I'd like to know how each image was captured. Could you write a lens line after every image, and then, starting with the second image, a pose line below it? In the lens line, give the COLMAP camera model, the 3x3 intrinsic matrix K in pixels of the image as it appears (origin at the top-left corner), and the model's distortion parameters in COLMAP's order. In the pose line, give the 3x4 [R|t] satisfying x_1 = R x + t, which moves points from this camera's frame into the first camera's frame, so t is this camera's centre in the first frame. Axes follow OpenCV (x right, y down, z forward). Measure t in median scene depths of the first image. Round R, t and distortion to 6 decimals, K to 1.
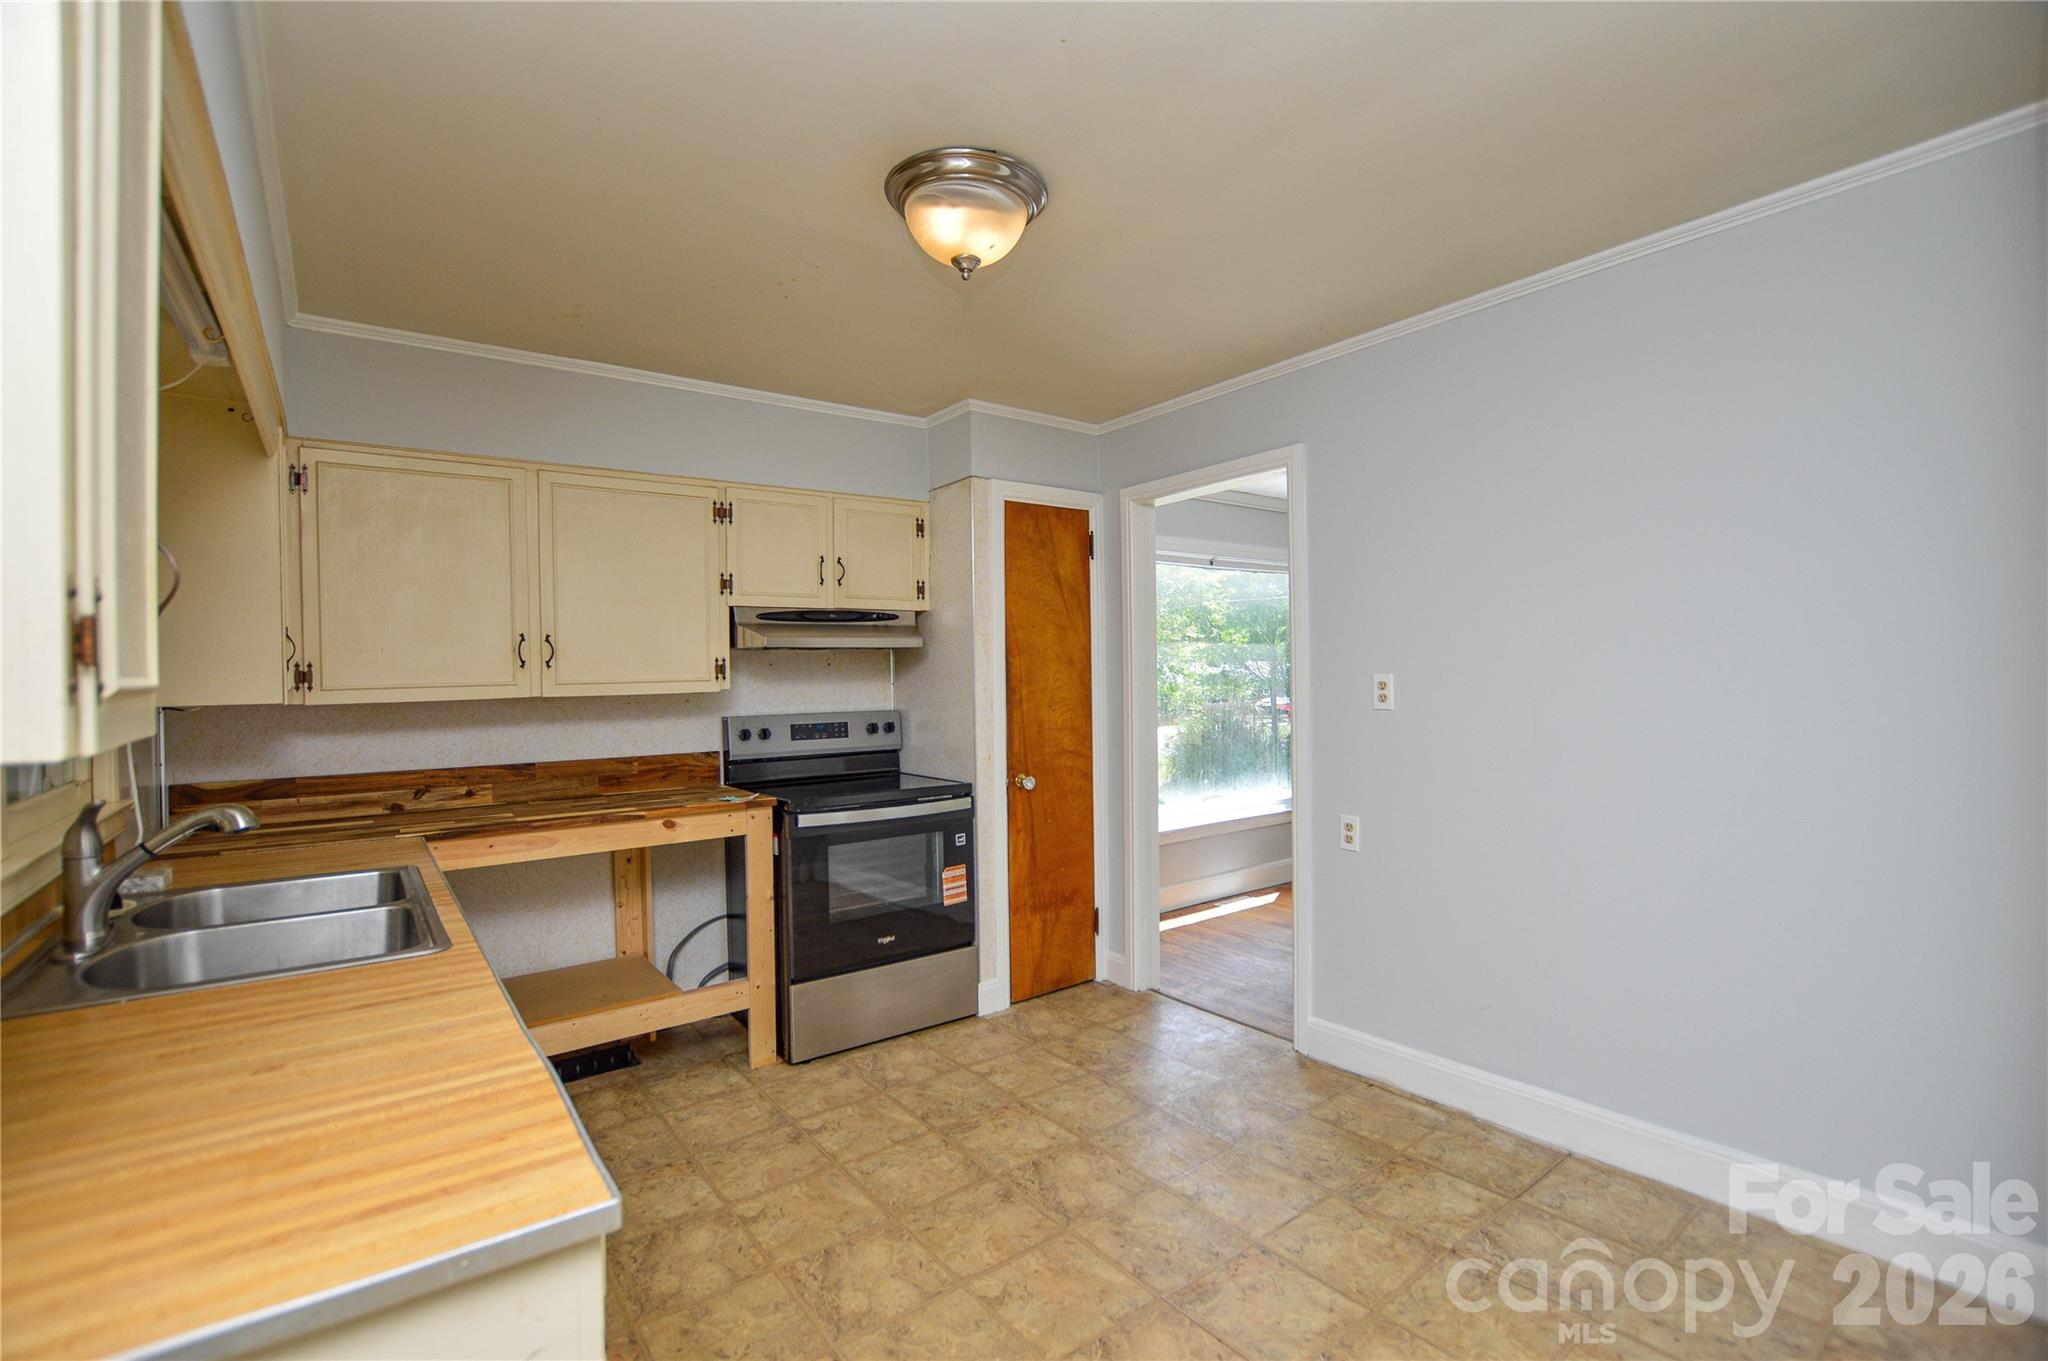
lens RADIAL K [[909.0, 0, 1026.8], [0, 909.0, 675.4], [0, 0, 1]] dist [-0.055697, 0.000046]
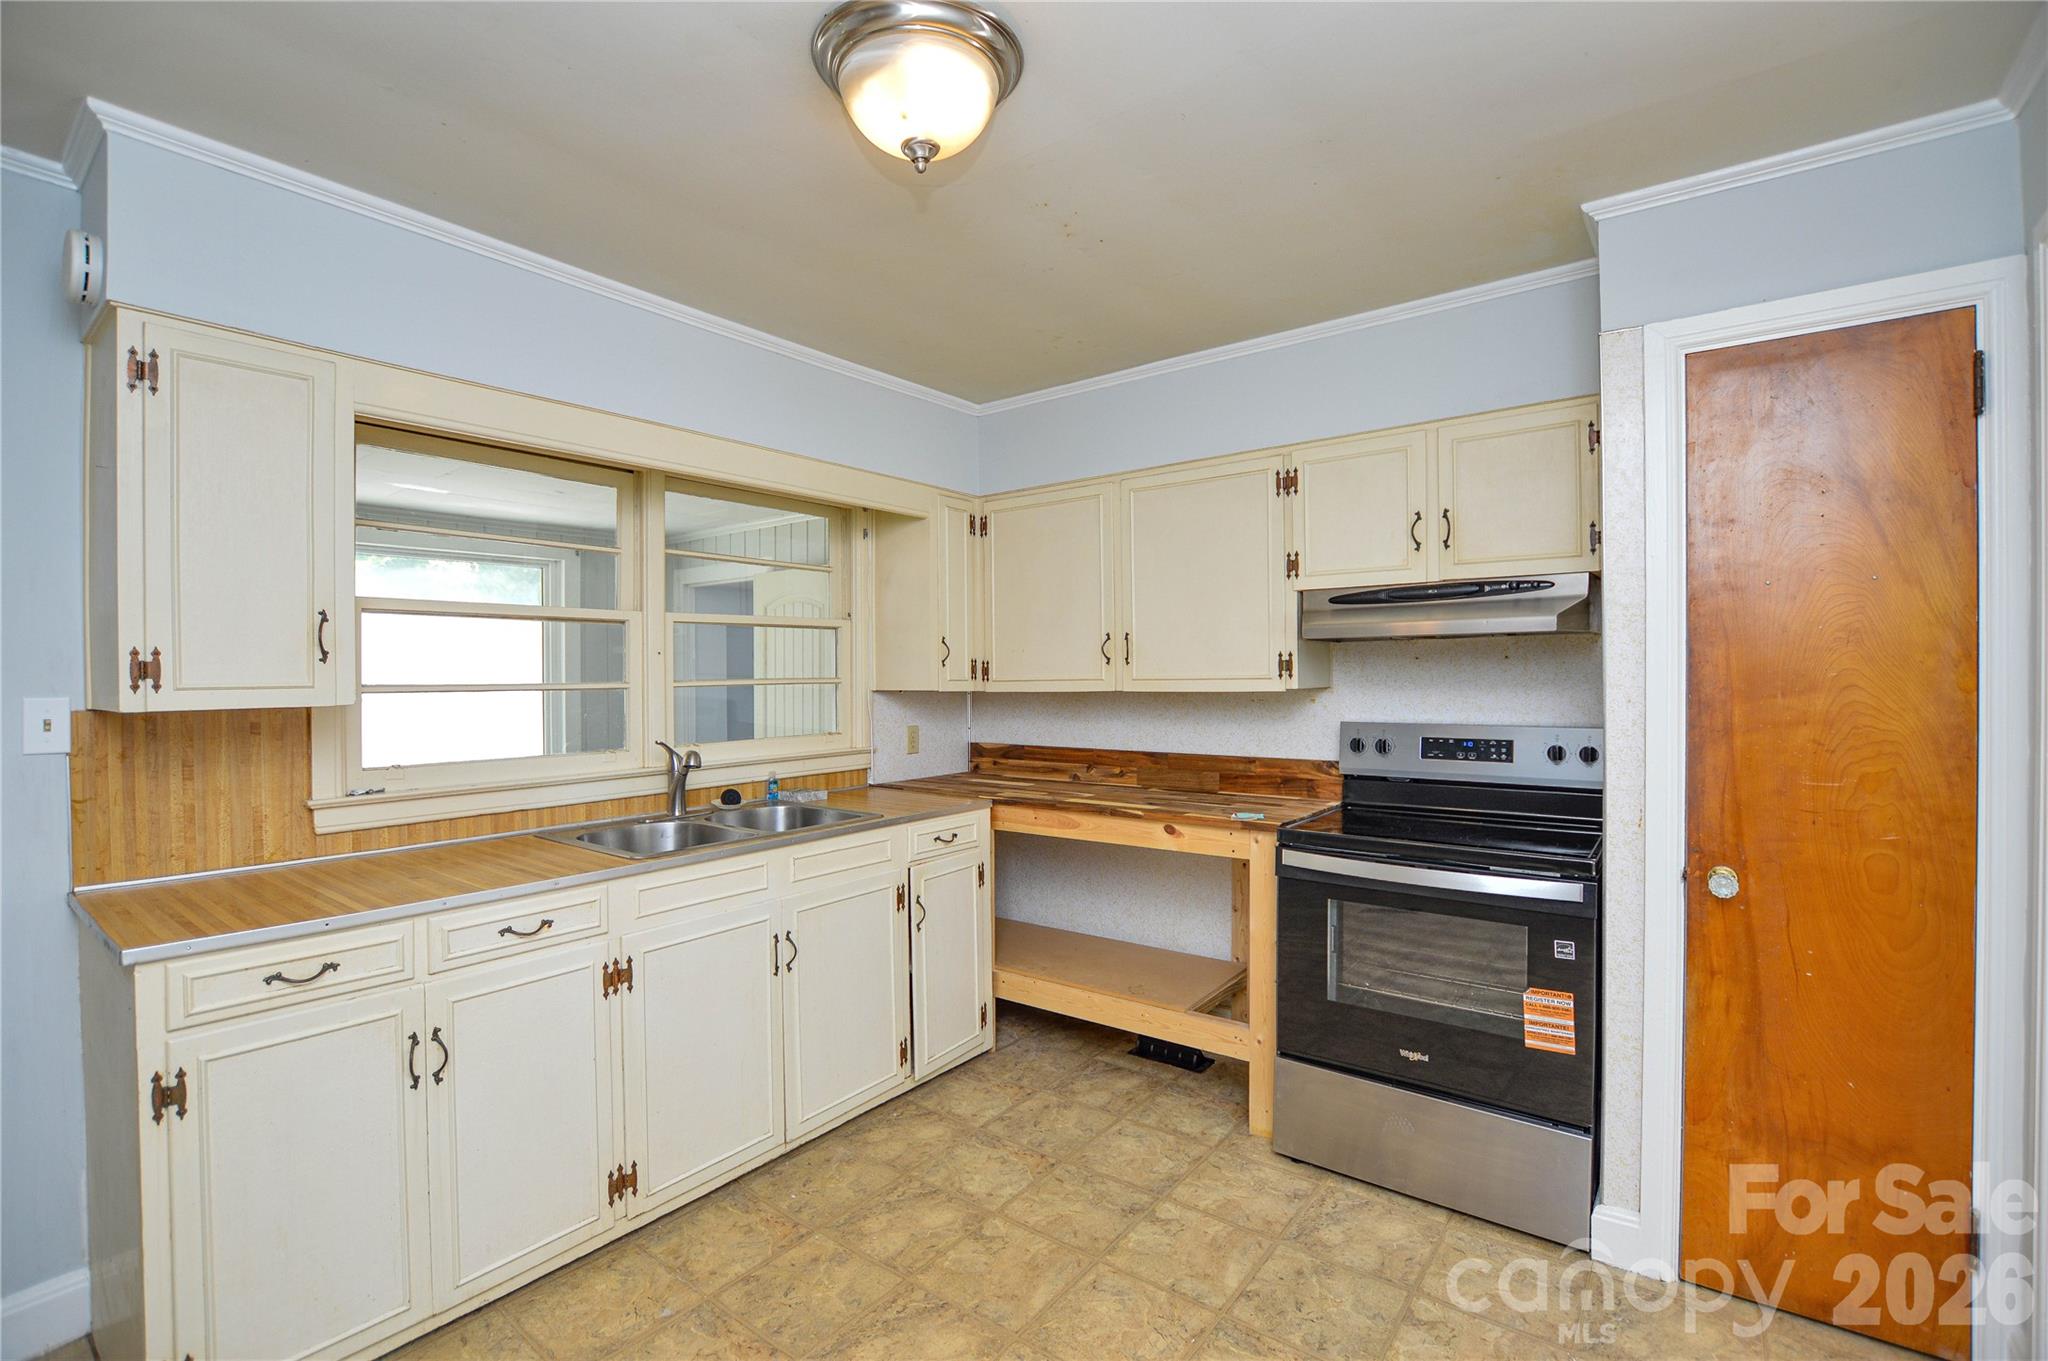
lens RADIAL K [[904.1, 0, 1017.7], [0, 904.1, 678.4], [0, 0, 1]] dist [-0.036997, 0.000040]
pose [[0.255412, 0.017429, -0.966675, 0.421118], [-0.001397, 0.999843, 0.017658, -0.009070], [0.966831, -0.003160, 0.255396, 0.527441]]
